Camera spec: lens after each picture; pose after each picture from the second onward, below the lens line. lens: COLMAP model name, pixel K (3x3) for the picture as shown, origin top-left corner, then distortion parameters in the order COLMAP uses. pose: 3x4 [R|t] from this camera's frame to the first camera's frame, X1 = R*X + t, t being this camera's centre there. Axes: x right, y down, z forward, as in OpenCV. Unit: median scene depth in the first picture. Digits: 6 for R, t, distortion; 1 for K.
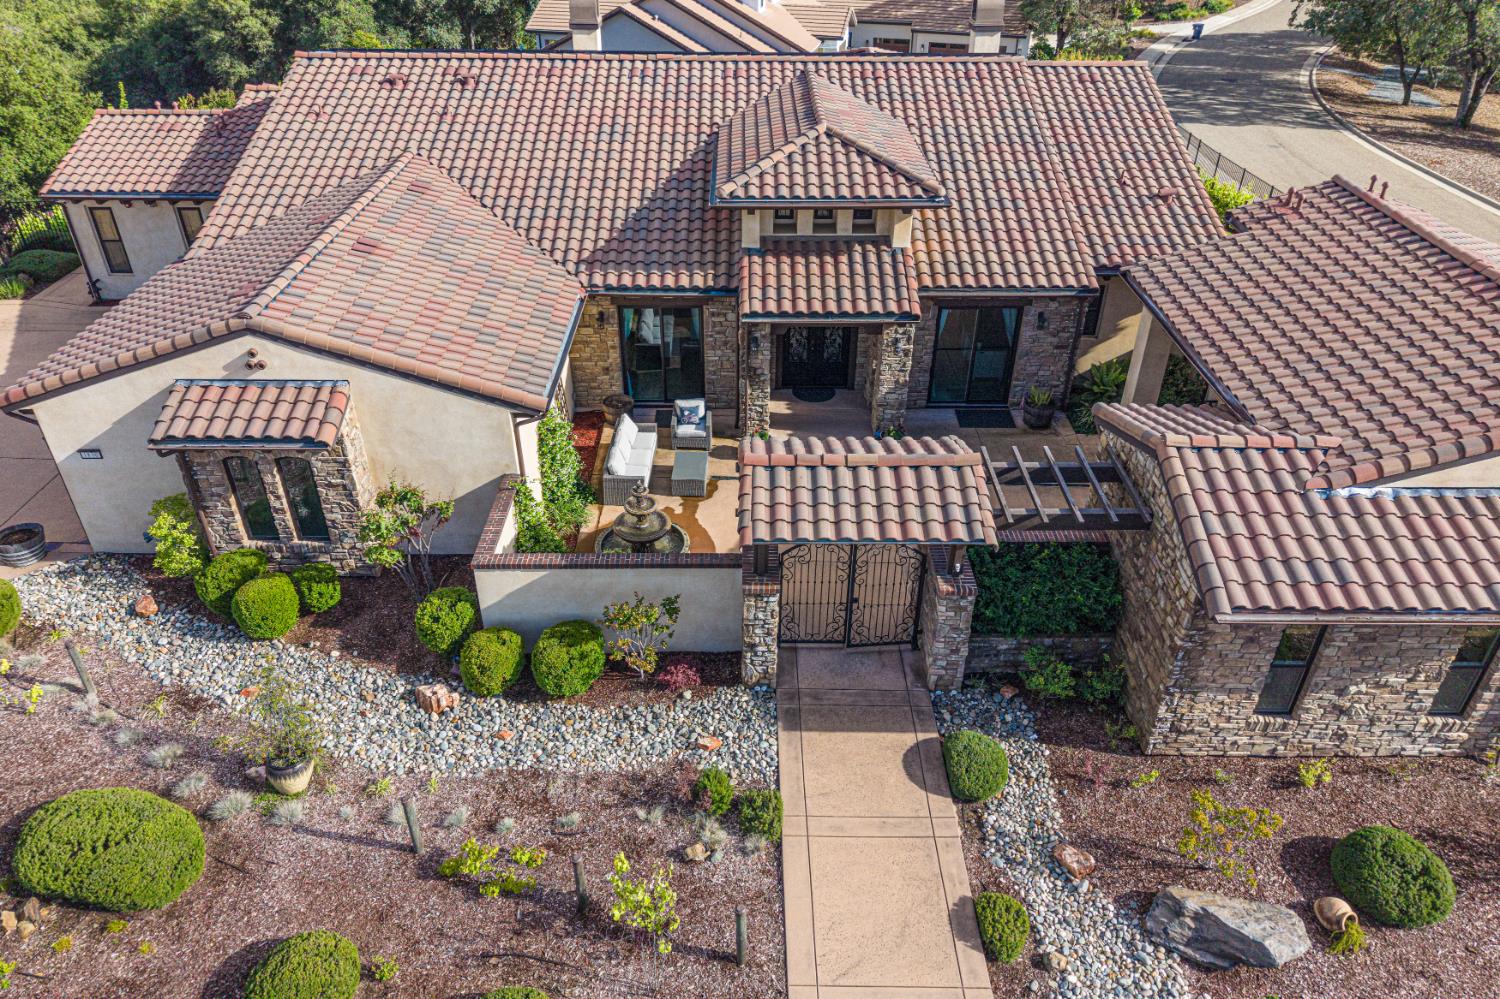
lens RADIAL K [[1038.5, 0, 750.5], [0, 1038.5, 450.6], [0, 0, 1]] dist [0.002939, -0.000201]
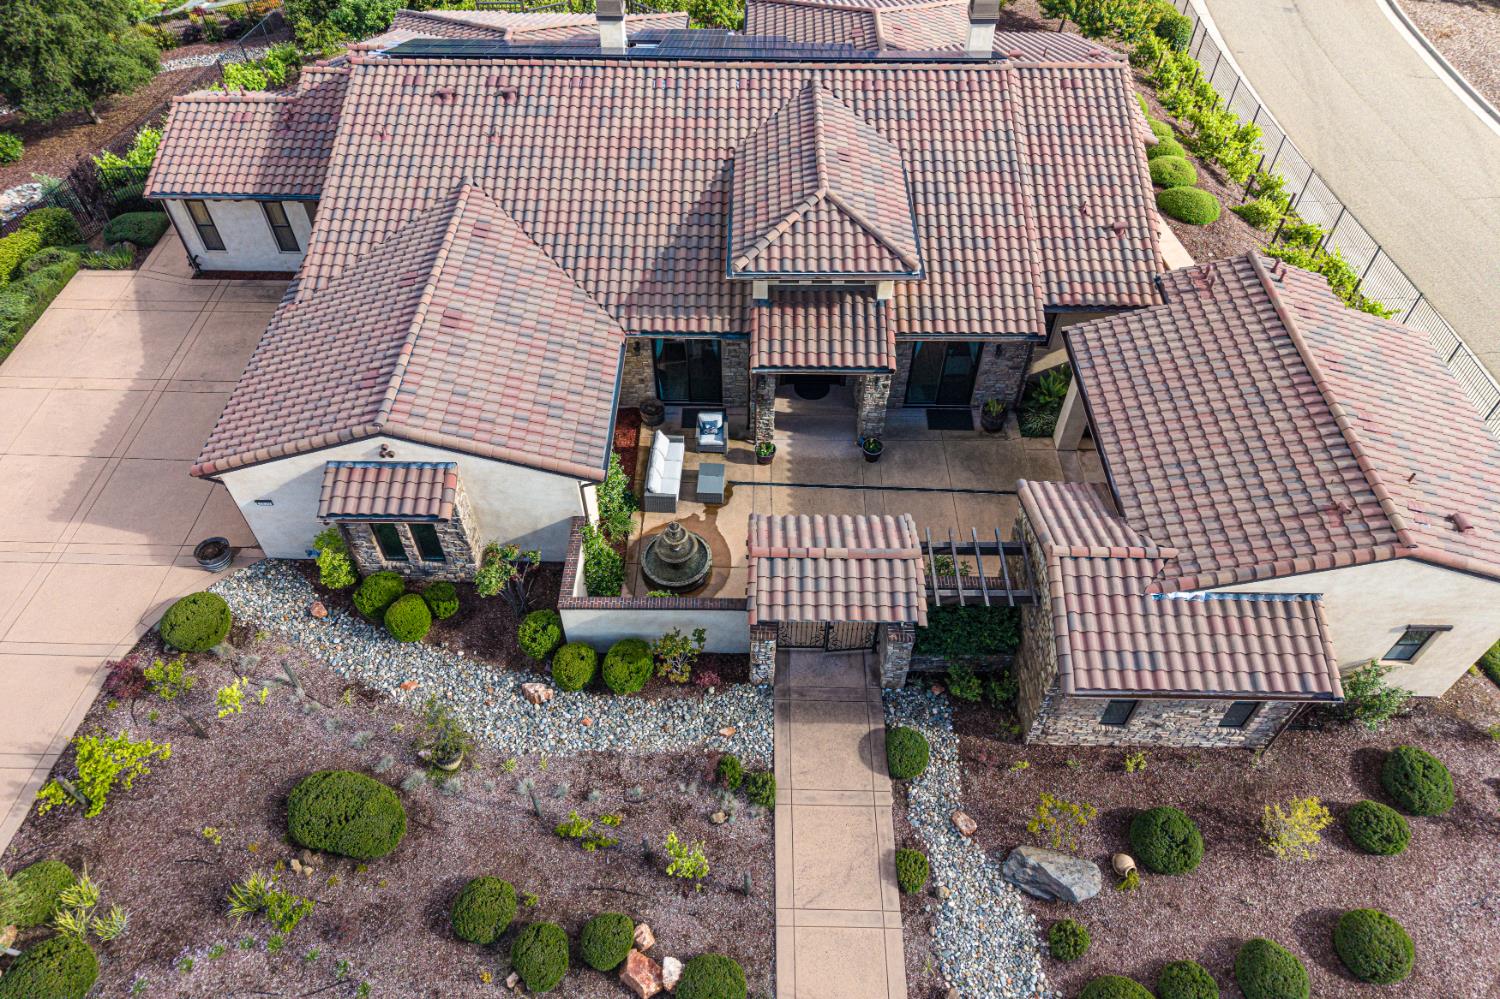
lens RADIAL K [[1043.8, 0, 750.9], [0, 1043.8, 458.3], [0, 0, 1]] dist [0.006752, -0.003089]
pose [[0.999882, 0.009384, -0.012199, 0.007876], [-0.005804, 0.964016, 0.265779, -0.452986], [0.014254, -0.265677, 0.963957, -0.297912]]
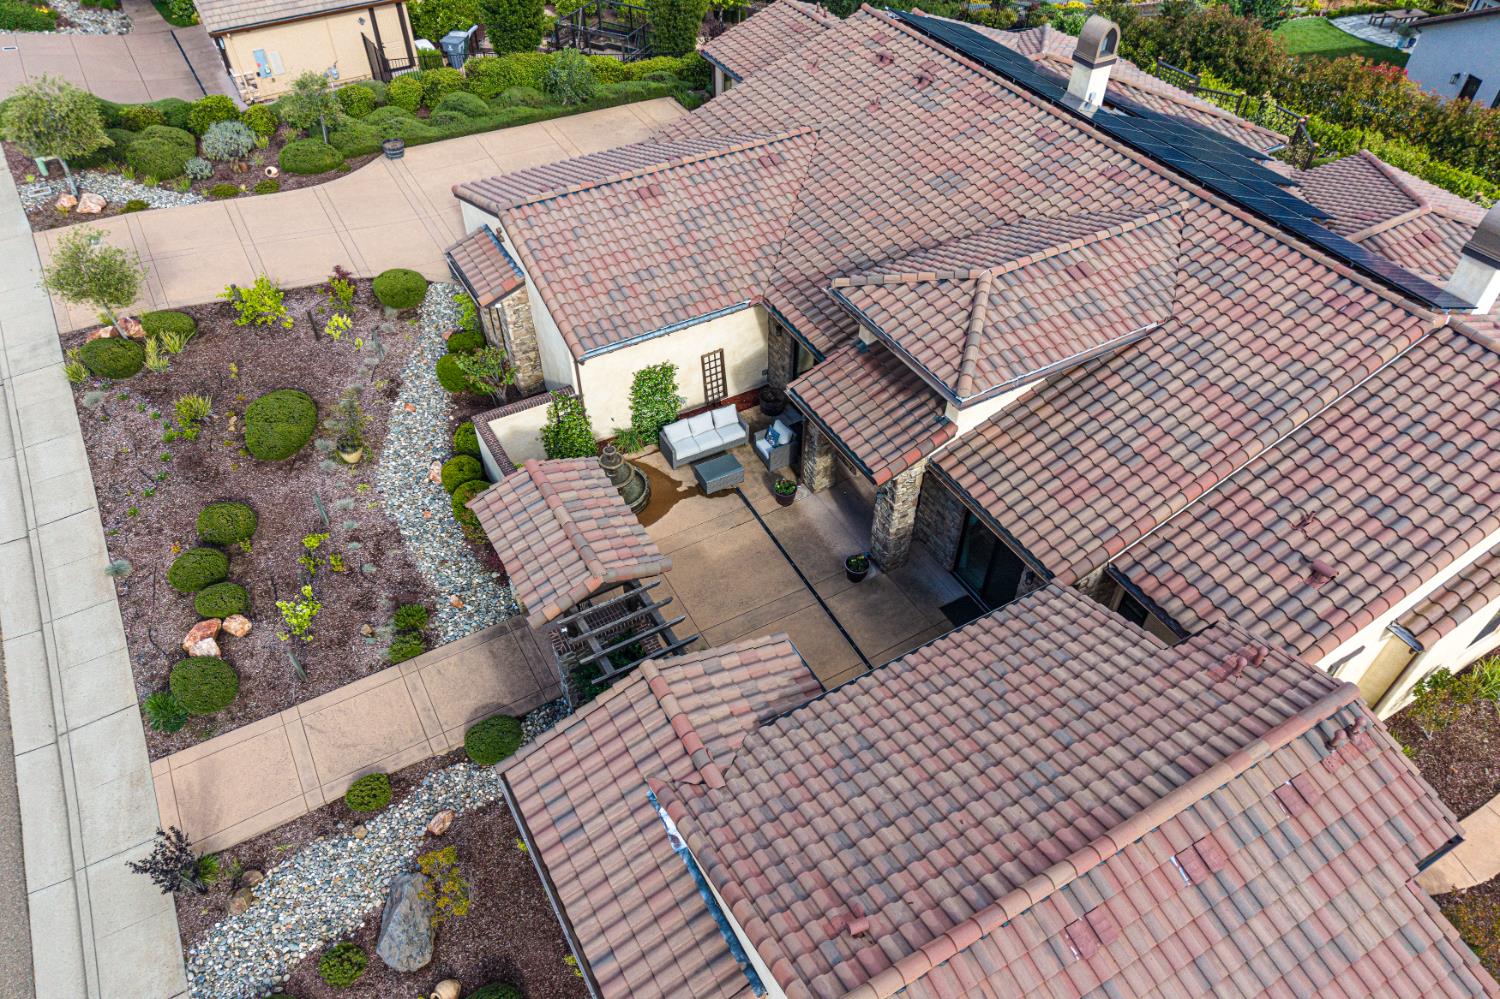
lens RADIAL K [[1019.1, 0, 720.4], [0, 1019.1, 498.6], [0, 0, 1]] dist [0.000083, -0.000463]
pose [[0.477837, 0.612029, -0.630152, 0.920660], [-0.456342, 0.785903, 0.417263, -0.585895], [0.750616, 0.088181, 0.654828, 0.291588]]
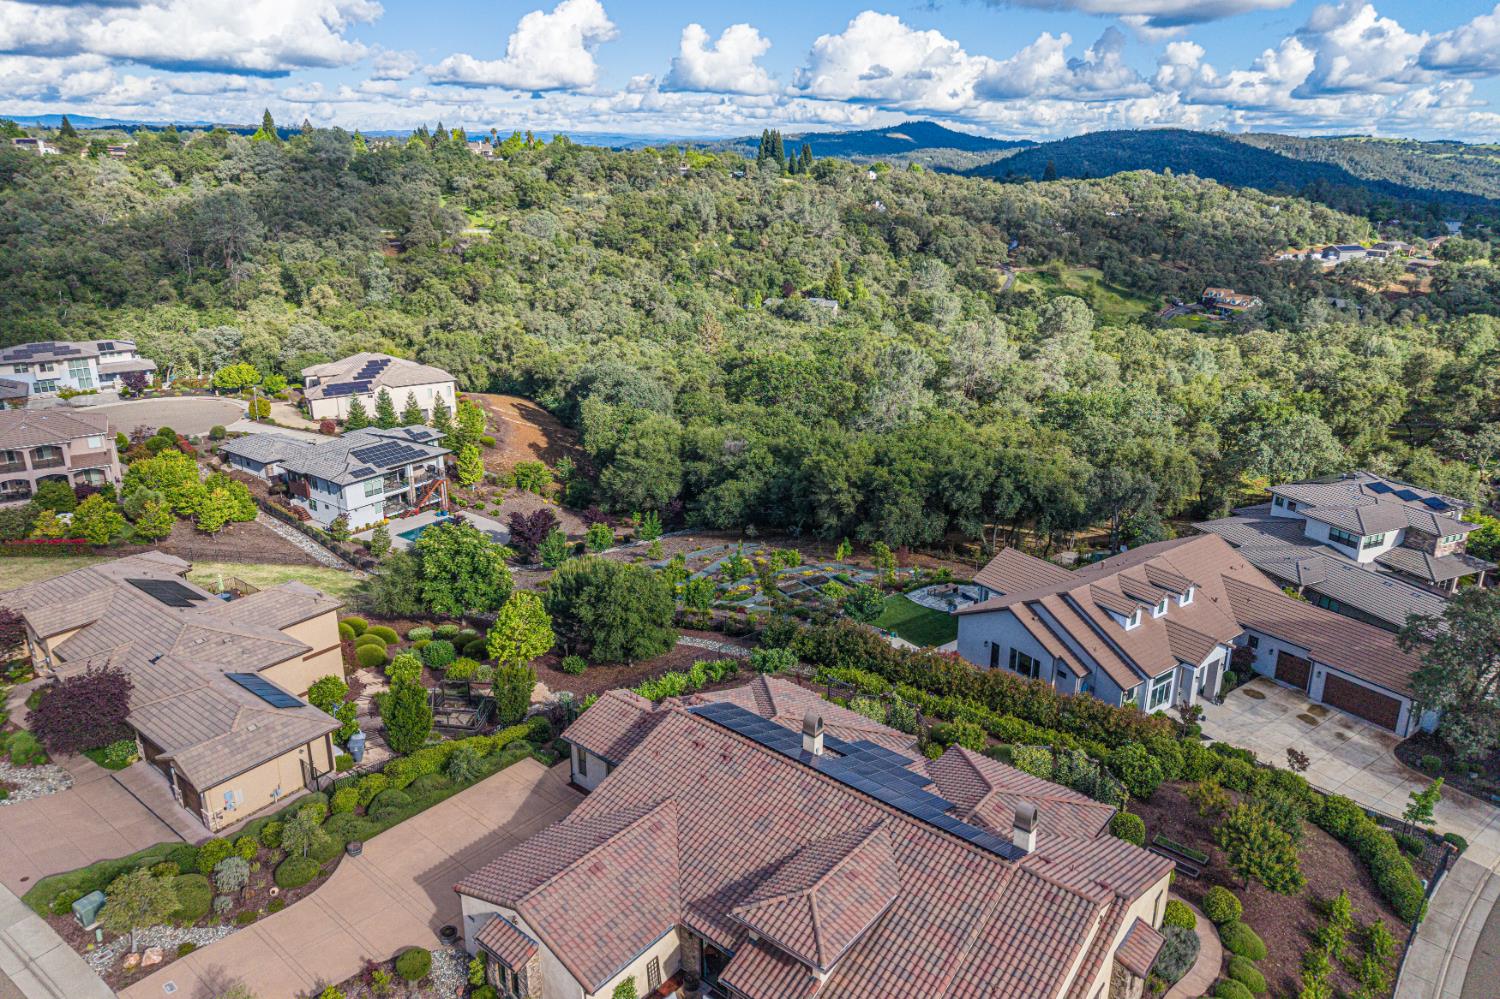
lens RADIAL K [[1012.4, 0, 750.0], [0, 1012.4, 499.5], [0, 0, 1]] dist [-0.001973, -0.000333]
pose [[0.768740, 0.210030, -0.604091, 1.270795], [-0.335572, 0.936539, -0.101419, -1.017917], [0.544454, 0.280681, 0.790436, -0.937562]]
